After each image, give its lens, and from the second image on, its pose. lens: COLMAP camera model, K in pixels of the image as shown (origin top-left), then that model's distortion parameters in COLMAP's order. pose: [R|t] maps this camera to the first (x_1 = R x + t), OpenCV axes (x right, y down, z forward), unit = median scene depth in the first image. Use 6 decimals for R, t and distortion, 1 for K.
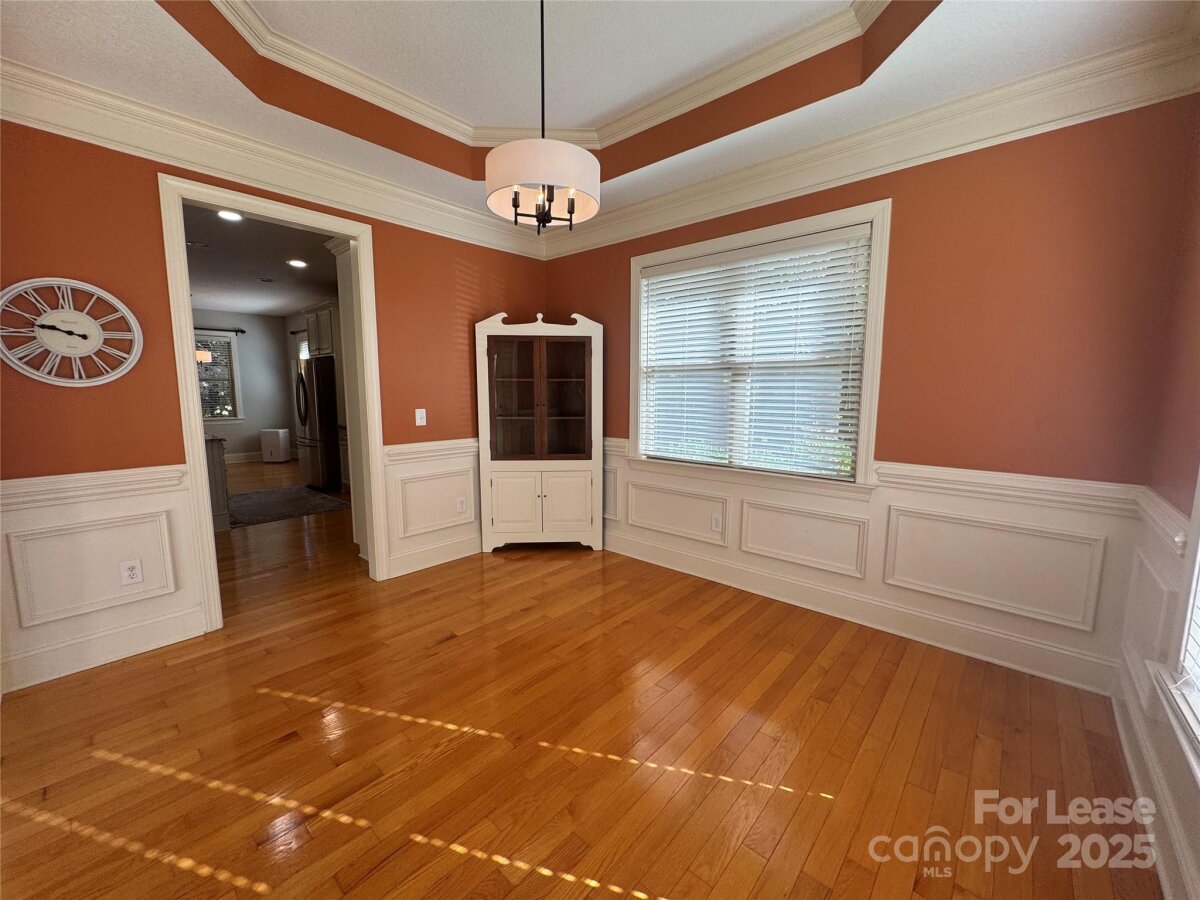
lens RADIAL K [[482.6, 0, 595.4], [0, 482.6, 450.2], [0, 0, 1]] dist [-0.001298, -0.000092]
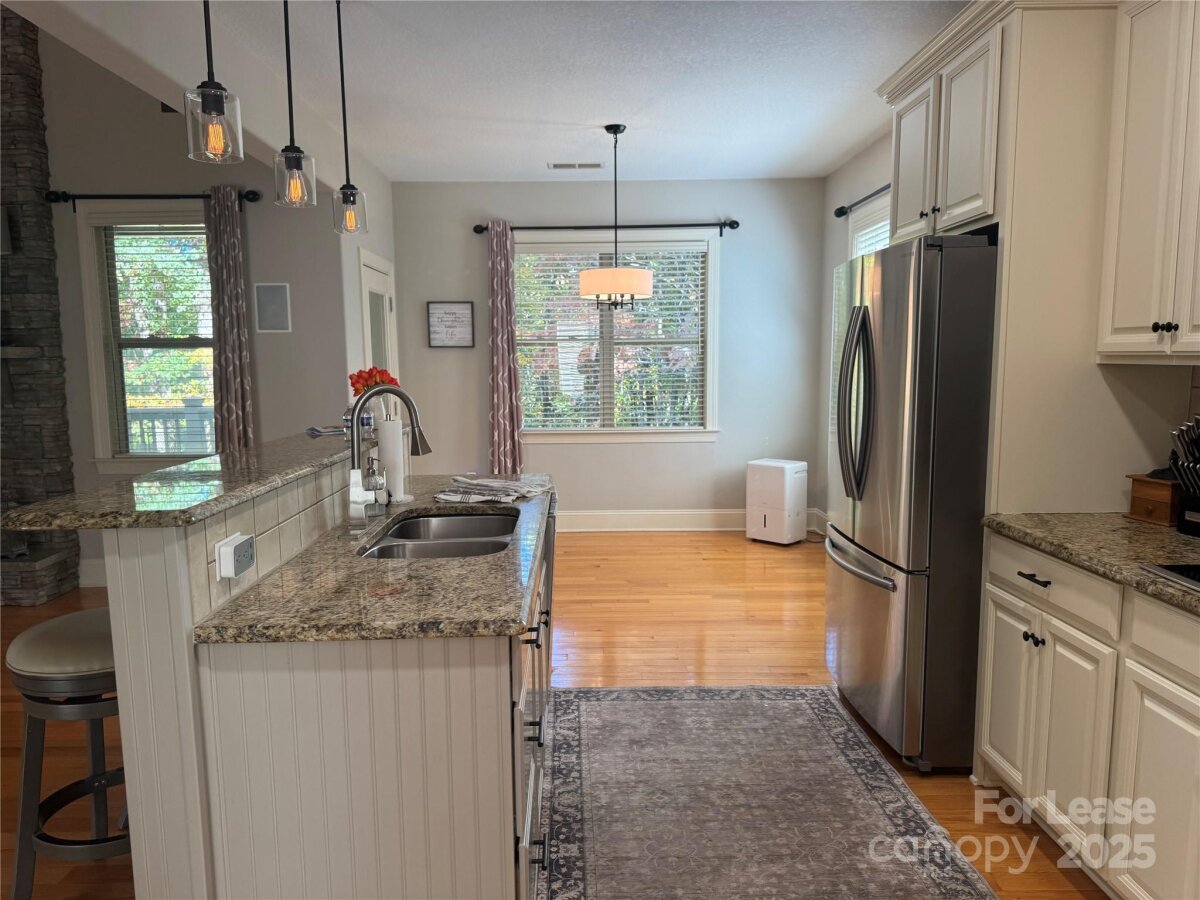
lens RADIAL K [[842.8, 0, 600.9], [0, 842.8, 452.2], [0, 0, 1]] dist [0.005782, -0.014973]
pose [[0.686302, 0.070168, -0.723924, -0.266890], [-0.083510, 0.996355, 0.017405, -0.052122], [0.722507, 0.048510, 0.689660, 0.421735]]
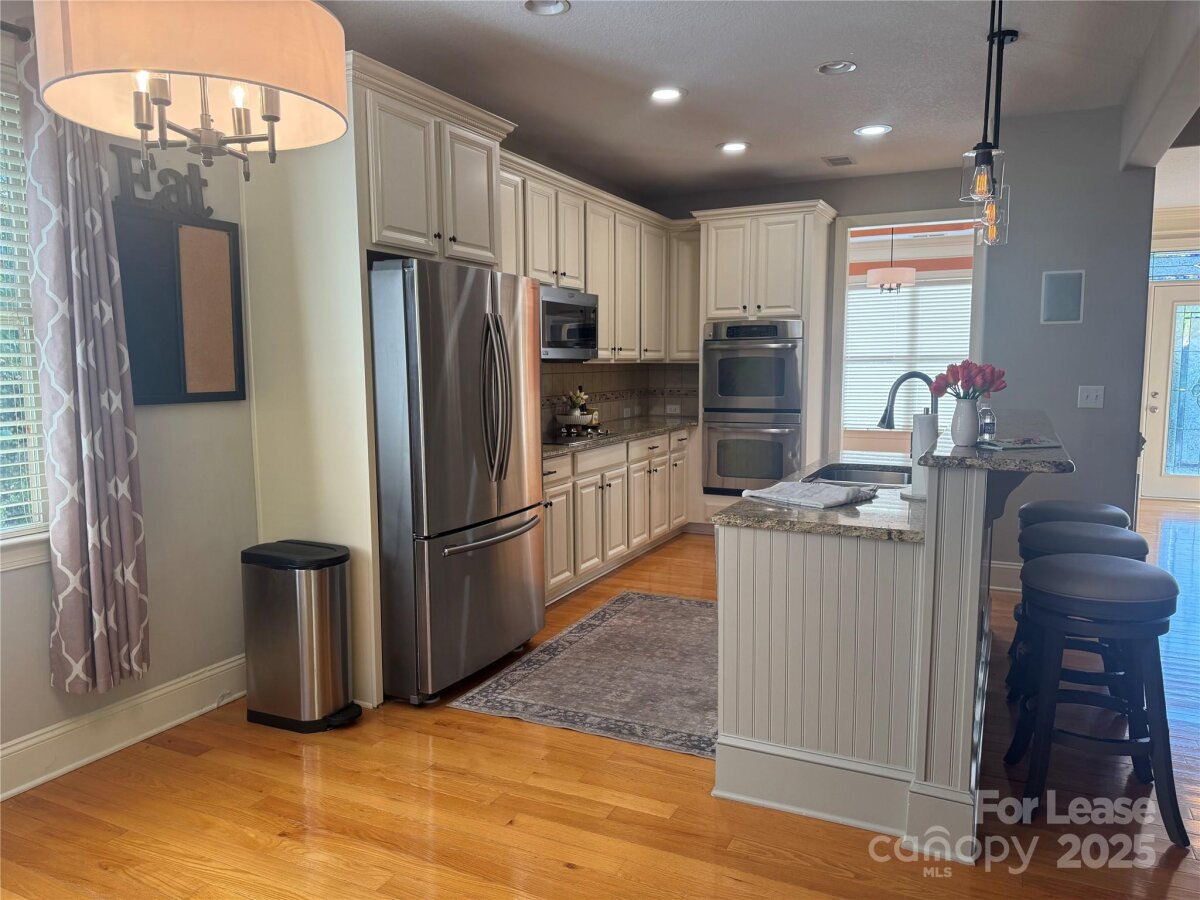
lens RADIAL K [[842.8, 0, 597.1], [0, 842.8, 453.1], [0, 0, 1]] dist [0.005782, -0.014973]
pose [[-0.280482, -0.101728, 0.954453, -0.816599], [0.130905, 0.981023, 0.143028, -0.097123], [-0.950891, 0.165060, -0.261843, 0.781053]]
